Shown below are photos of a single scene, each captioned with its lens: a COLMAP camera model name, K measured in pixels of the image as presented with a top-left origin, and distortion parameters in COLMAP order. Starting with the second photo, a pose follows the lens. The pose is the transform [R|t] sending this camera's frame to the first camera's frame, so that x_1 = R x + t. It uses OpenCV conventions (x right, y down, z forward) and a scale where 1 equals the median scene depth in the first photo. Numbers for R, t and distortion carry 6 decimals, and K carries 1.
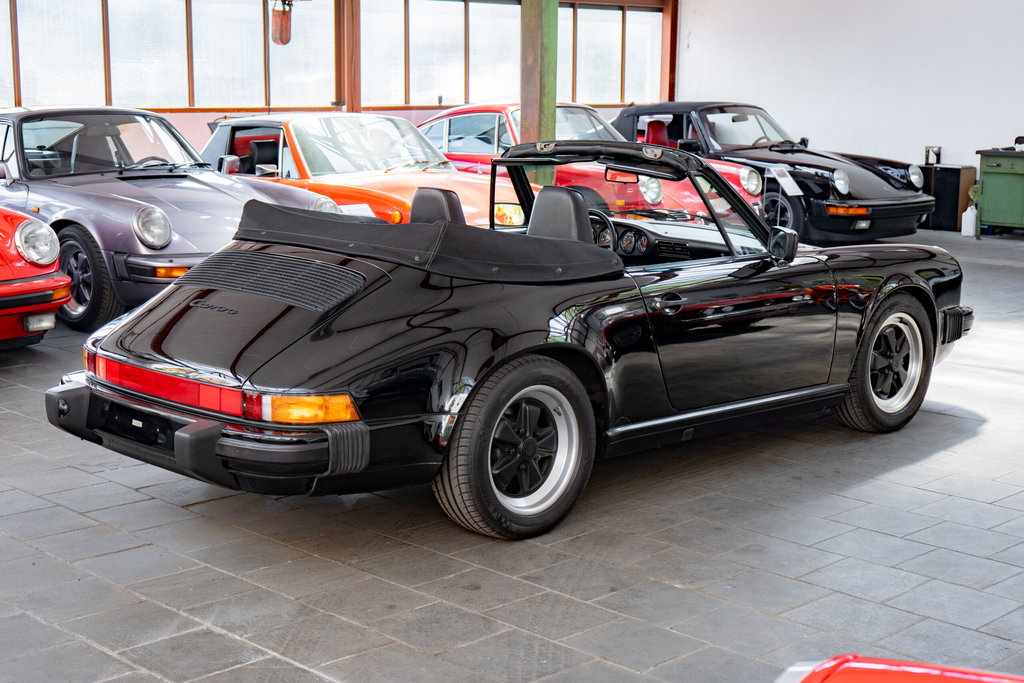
lens RADIAL K [[1545.2, 0, 508.3], [0, 1545.2, 346.6], [0, 0, 1]] dist [0.033136, 0.000000]
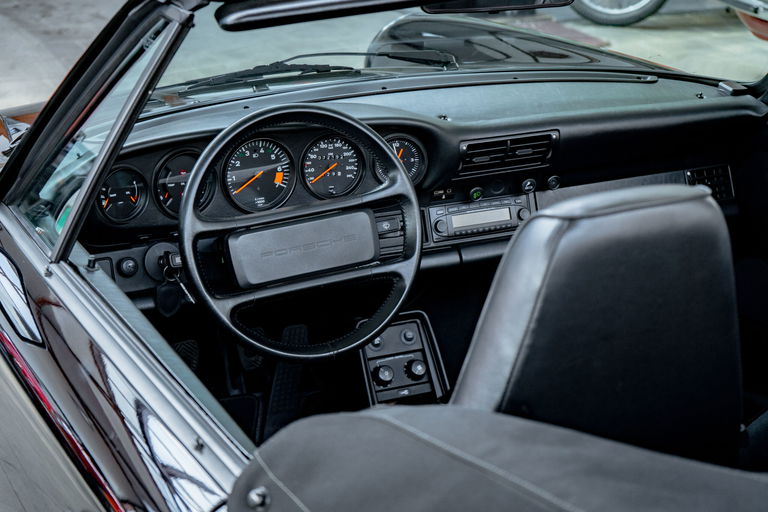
lens RADIAL K [[1602.7, 0, 382.8], [0, 1602.7, 252.2], [0, 0, 1]] dist [0.112631, 0.000000]
pose [[0.333818, -0.326156, 0.884414, -0.263547], [0.160644, 0.944192, 0.287567, -0.160394], [-0.928848, 0.046081, 0.367583, 0.890222]]
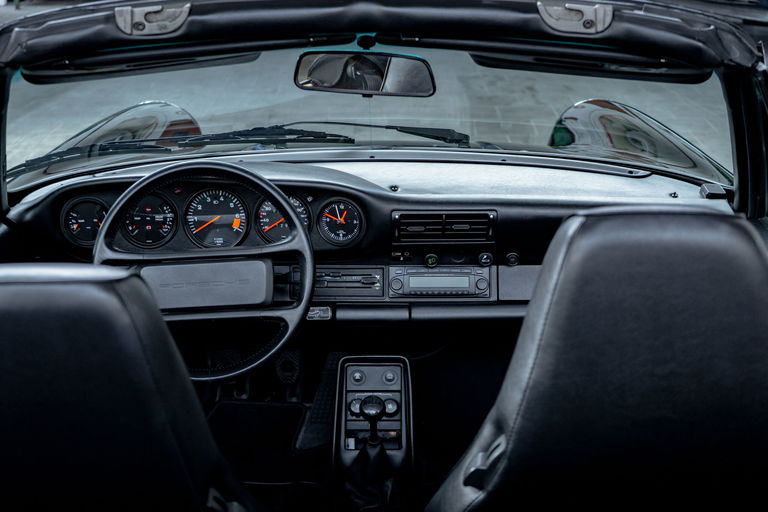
lens RADIAL K [[1246.5, 0, 379.2], [0, 1246.5, 251.8], [0, 0, 1]] dist [0.063608, 0.000000]
pose [[0.712013, -0.242968, 0.658790, -0.129804], [0.138086, 0.968355, 0.207897, -0.130107], [-0.688455, -0.057056, 0.723032, 0.773127]]
